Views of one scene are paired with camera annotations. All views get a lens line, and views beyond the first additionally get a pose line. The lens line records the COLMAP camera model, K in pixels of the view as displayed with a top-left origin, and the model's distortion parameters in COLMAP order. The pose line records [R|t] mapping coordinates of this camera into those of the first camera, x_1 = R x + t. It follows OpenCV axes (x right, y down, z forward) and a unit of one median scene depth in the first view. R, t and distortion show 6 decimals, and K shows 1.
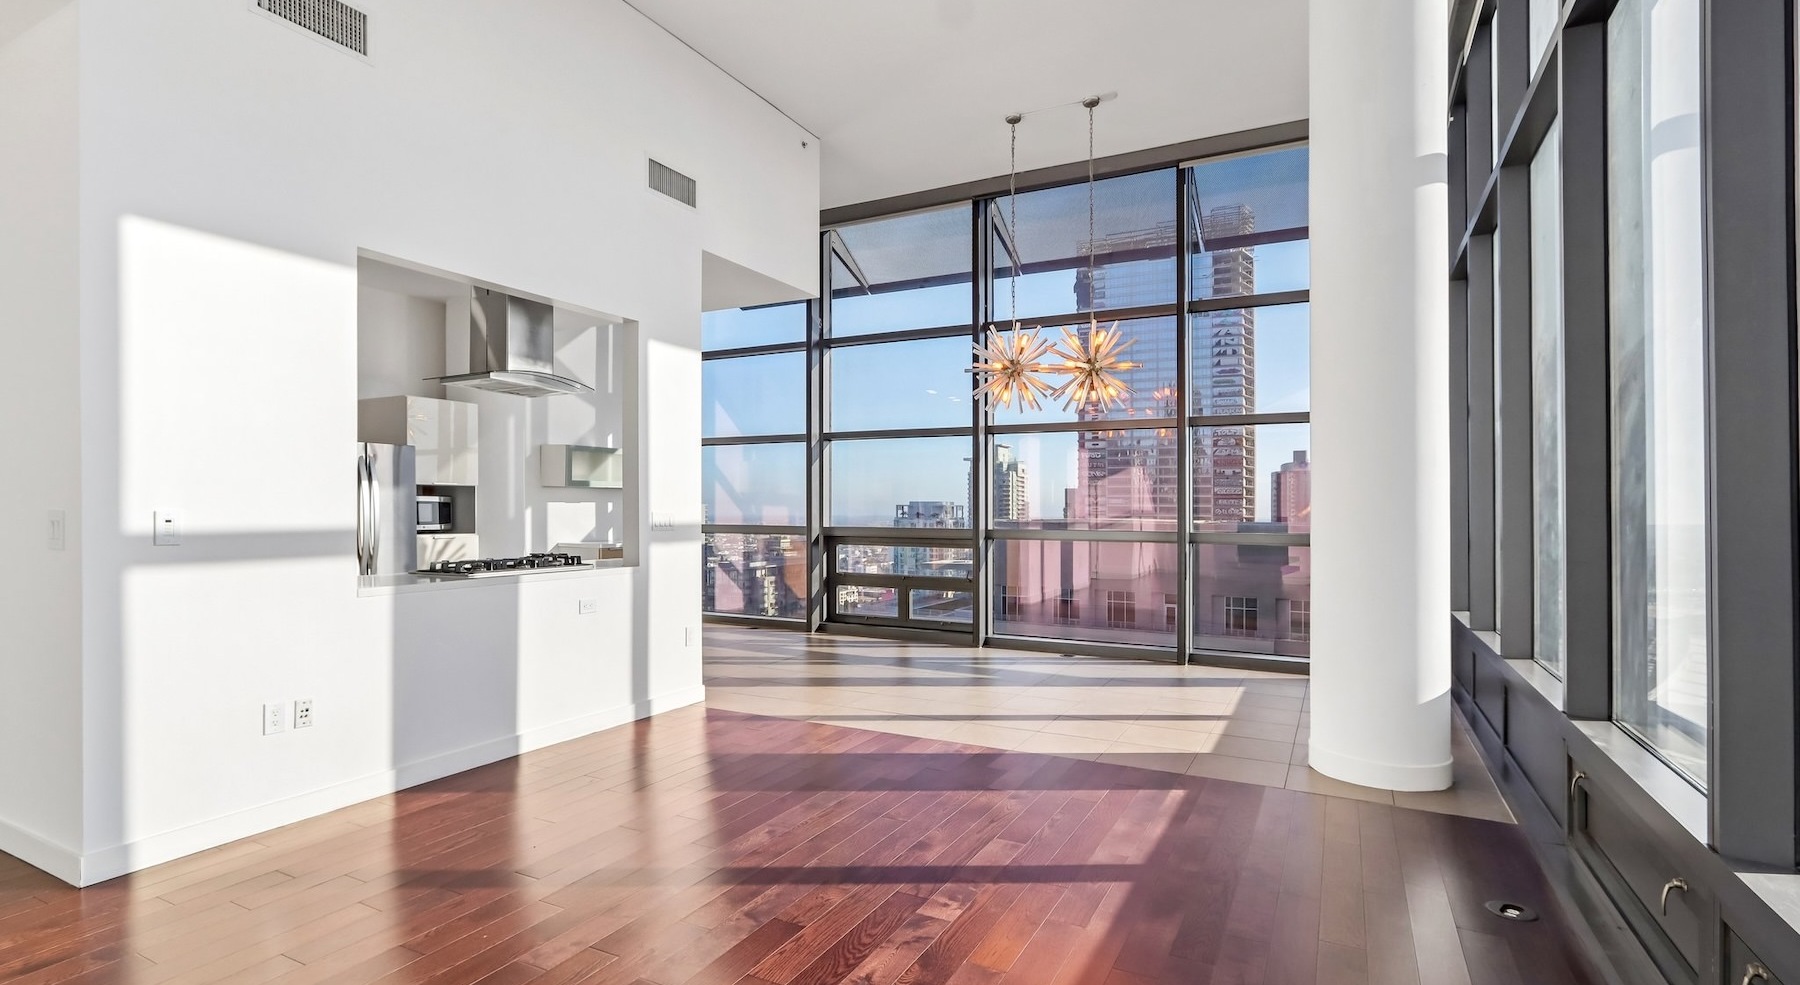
lens RADIAL K [[860.8, 0, 884.3], [0, 860.8, 510.5], [0, 0, 1]] dist [-0.013940, 0.003335]
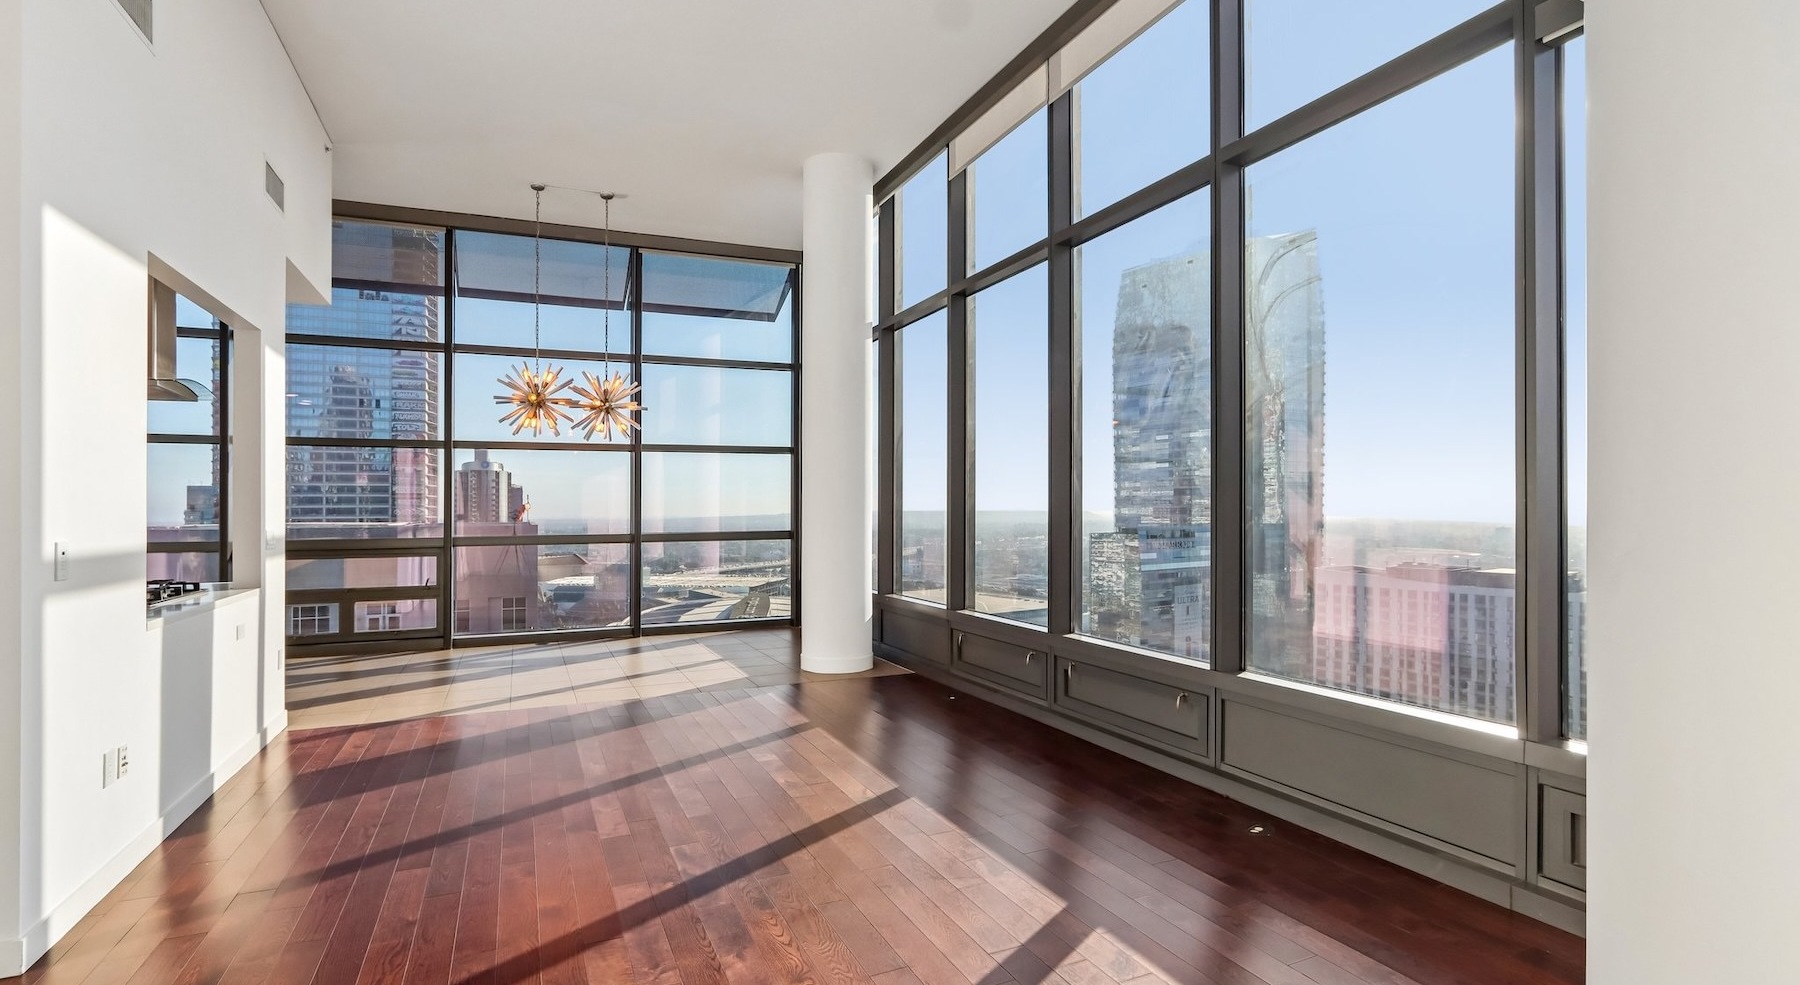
lens RADIAL K [[860.8, 0, 912.1], [0, 860.8, 500.9], [0, 0, 1]] dist [-0.013940, 0.003335]
pose [[0.607427, -0.002451, 0.794372, -0.473687], [0.011267, 0.999921, -0.005530, -0.014096], [-0.794296, 0.012309, 0.607407, -0.117770]]
